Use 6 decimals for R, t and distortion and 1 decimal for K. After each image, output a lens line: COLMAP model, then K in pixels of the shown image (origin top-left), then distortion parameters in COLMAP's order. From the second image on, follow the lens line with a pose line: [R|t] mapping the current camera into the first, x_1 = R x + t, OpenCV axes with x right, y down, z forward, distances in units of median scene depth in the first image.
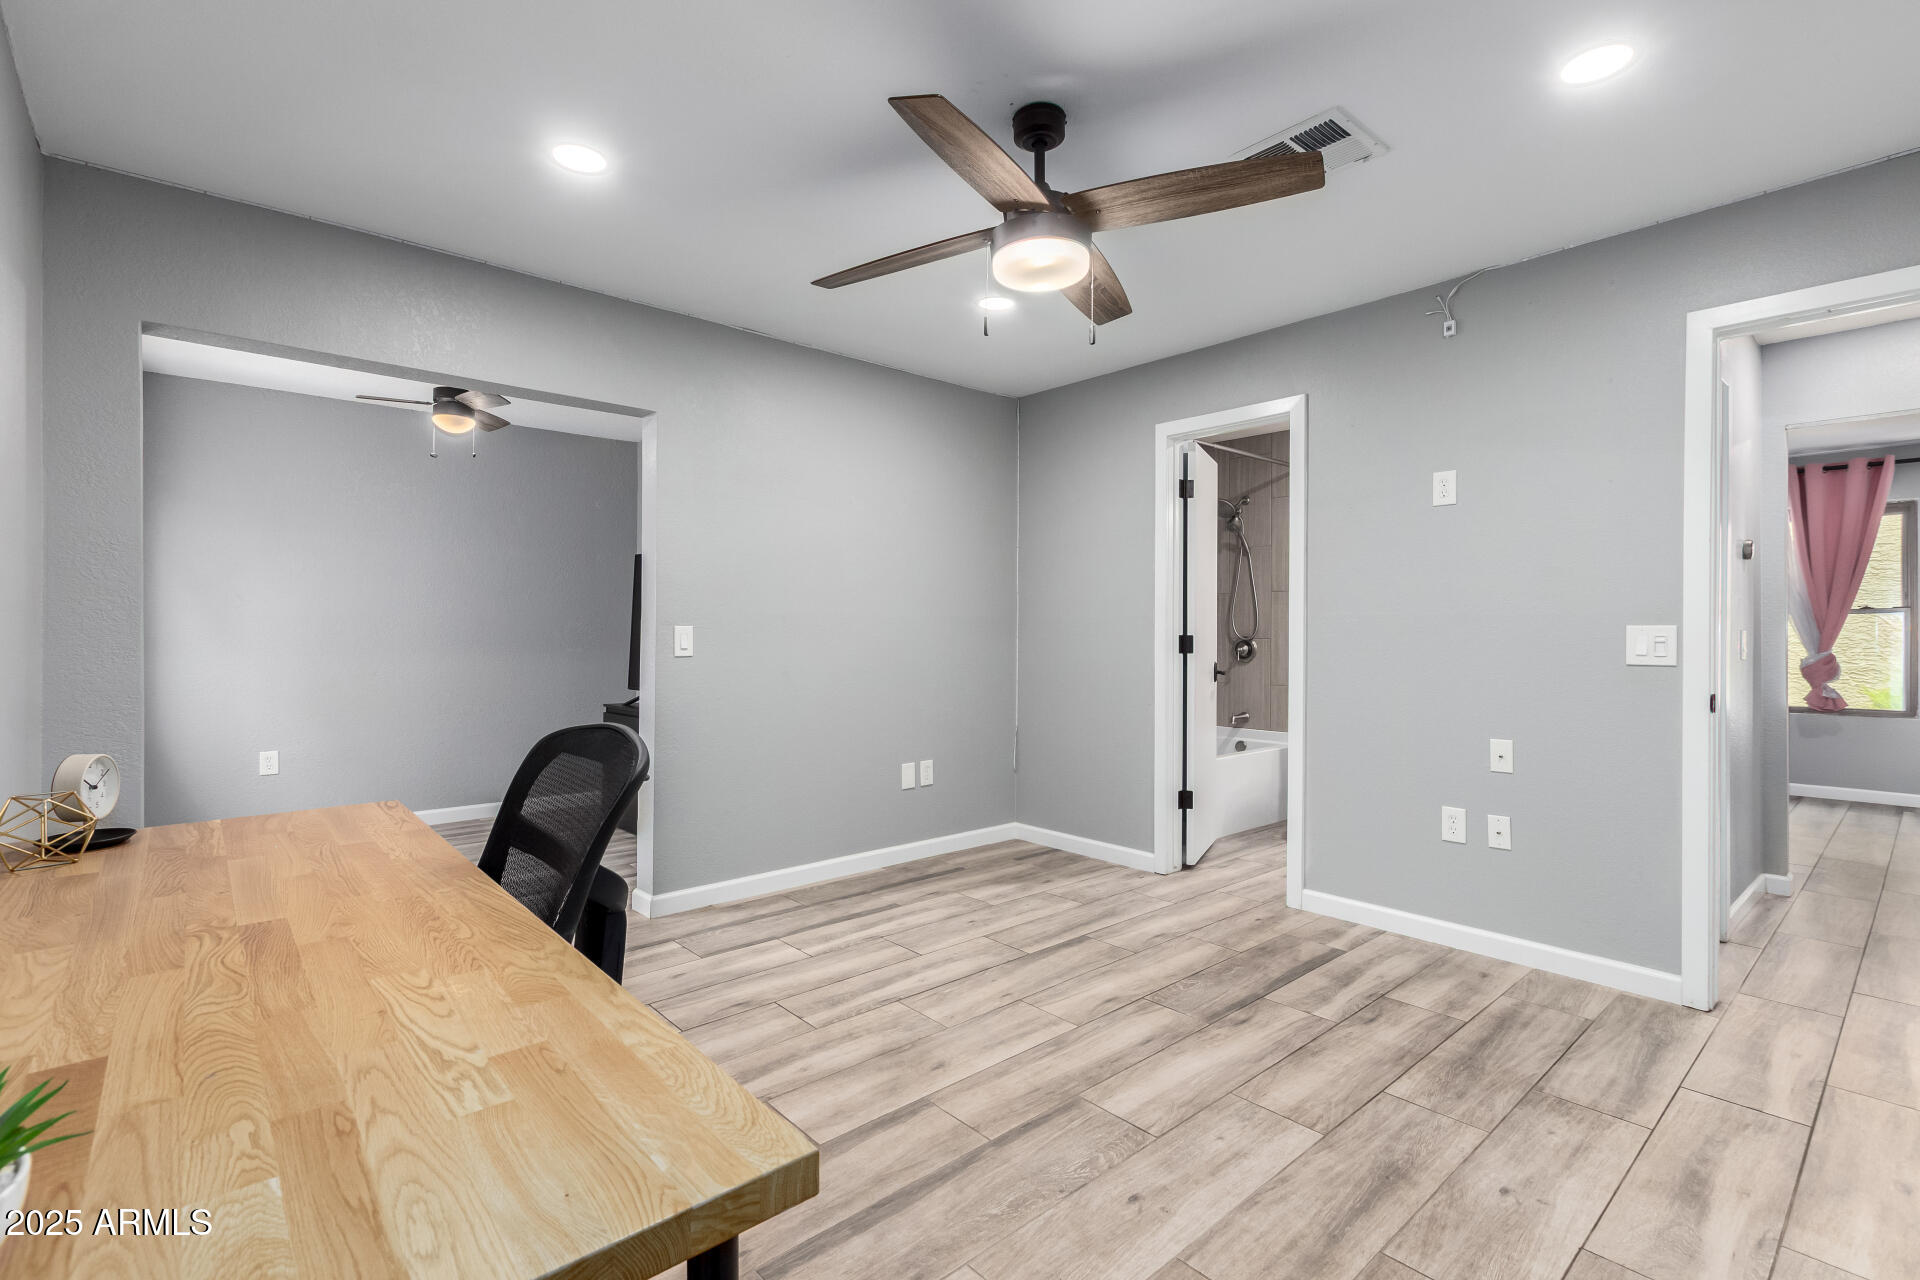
lens RADIAL K [[893.0, 0, 954.9], [0, 893.0, 640.2], [0, 0, 1]] dist [0.001434, -0.000572]
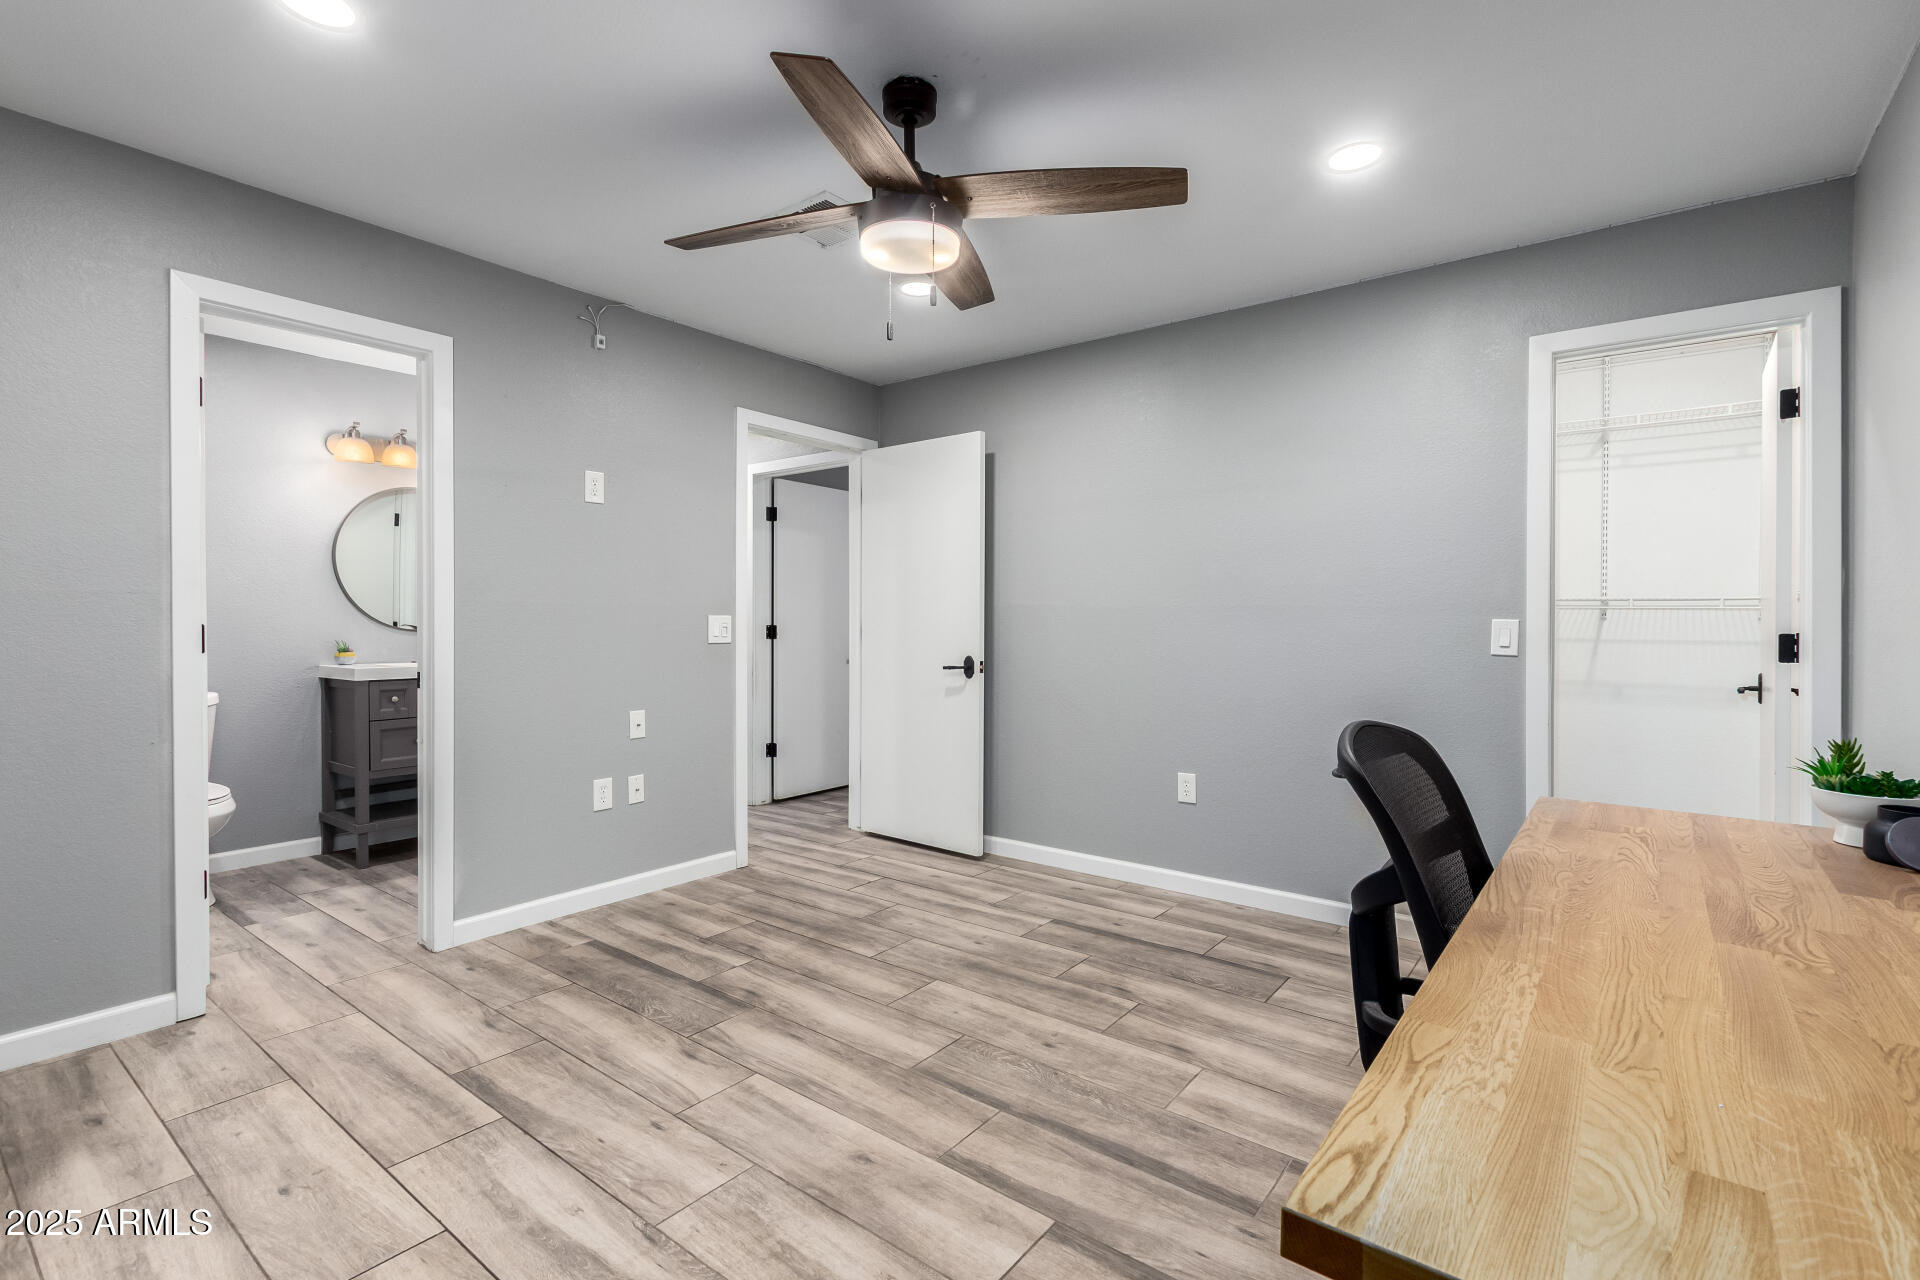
lens RADIAL K [[865.2, 0, 959.5], [0, 865.2, 617.2], [0, 0, 1]] dist [0.005420, 0.000197]
pose [[-0.193970, -0.001369, 0.981006, -0.658008], [0.005256, 0.999983, 0.002435, -0.018398], [-0.980993, 0.005629, -0.193960, 0.856342]]
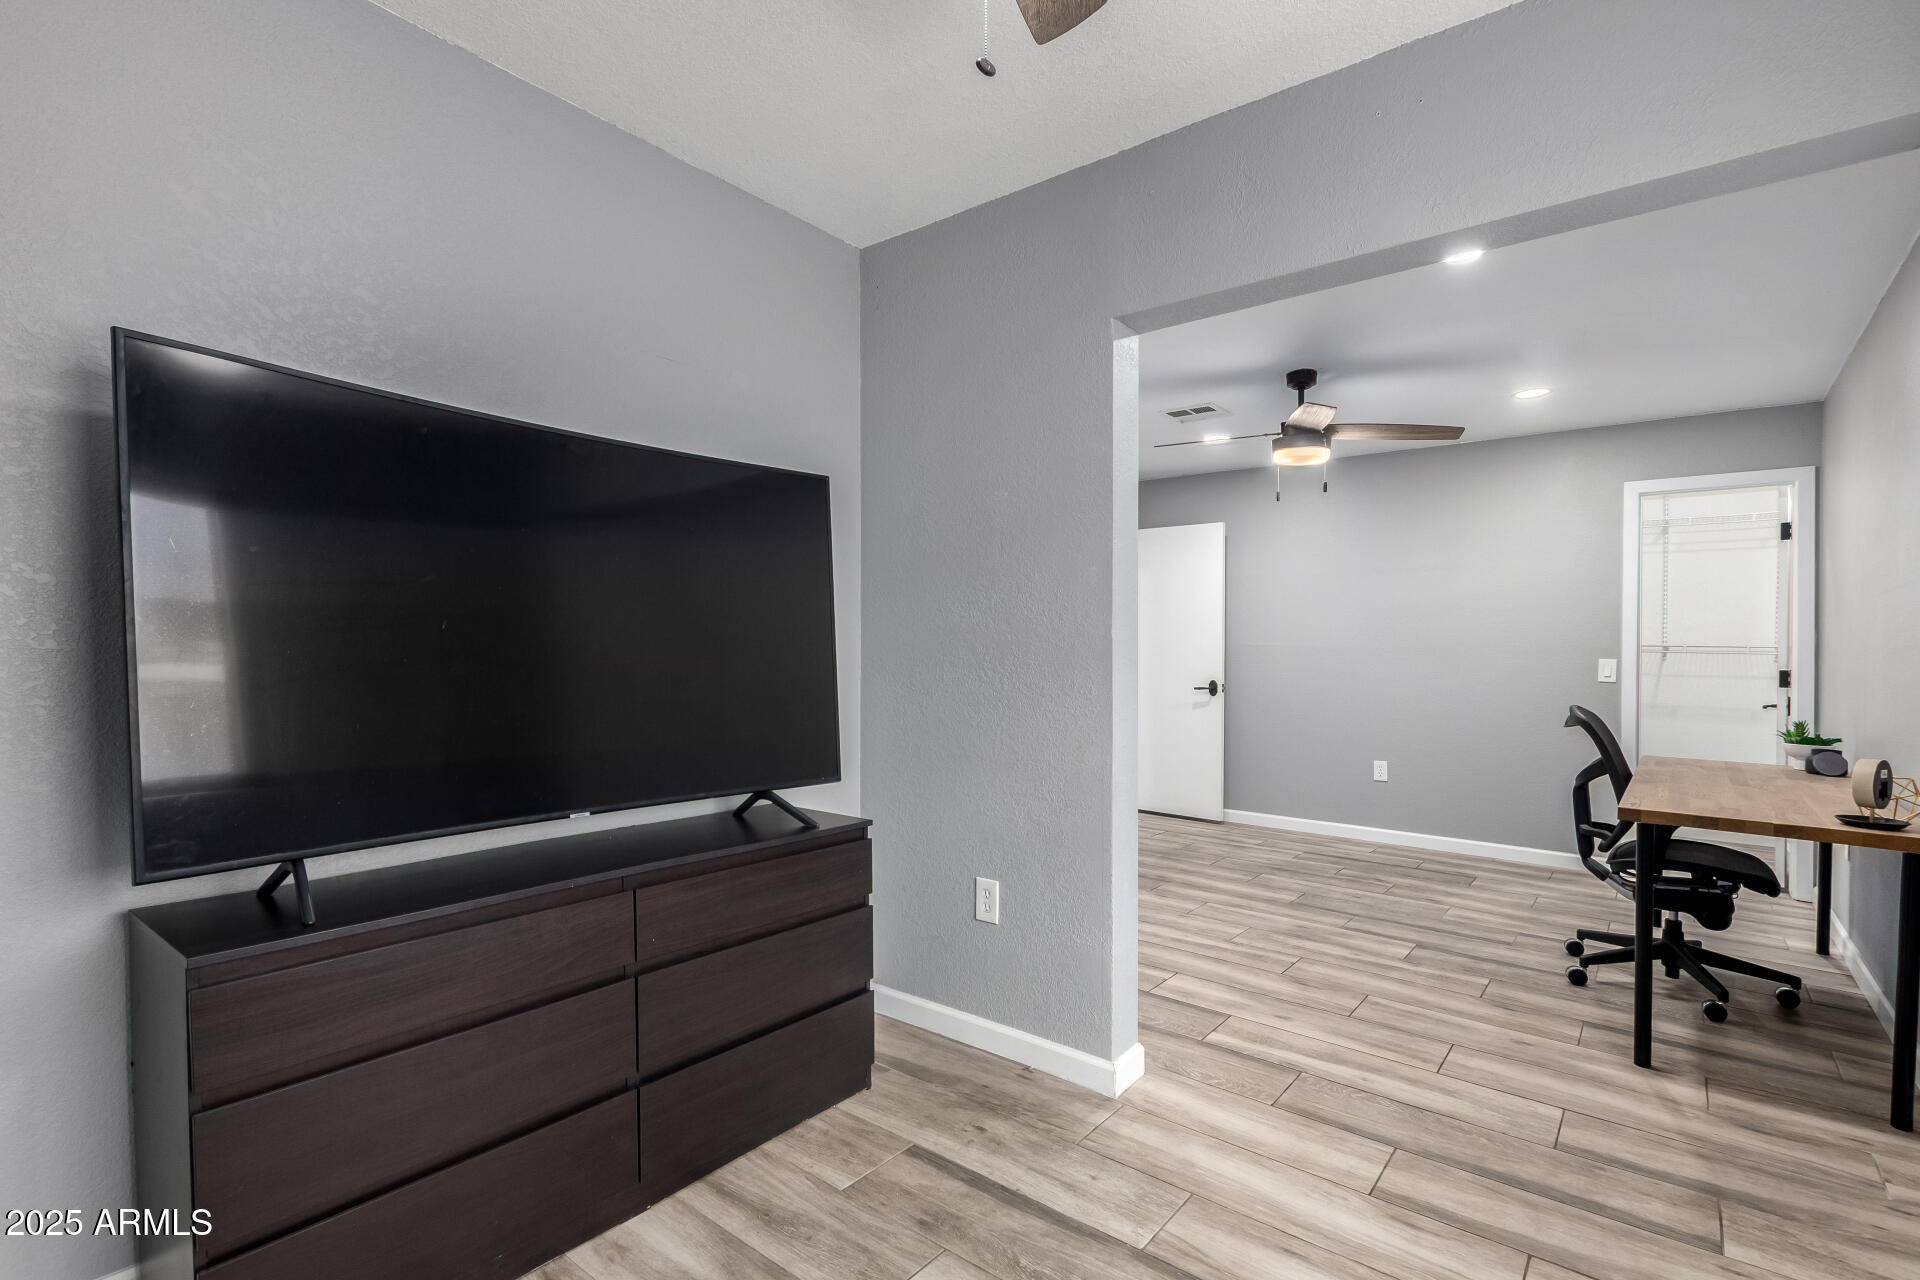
lens RADIAL K [[893.0, 0, 954.9], [0, 893.0, 640.2], [0, 0, 1]] dist [0.001434, -0.000572]
pose [[-0.179483, 0.005793, 0.983744, -1.219560], [-0.006998, 0.999950, -0.007165, -0.025605], [-0.983736, -0.008170, -0.179433, 1.547038]]
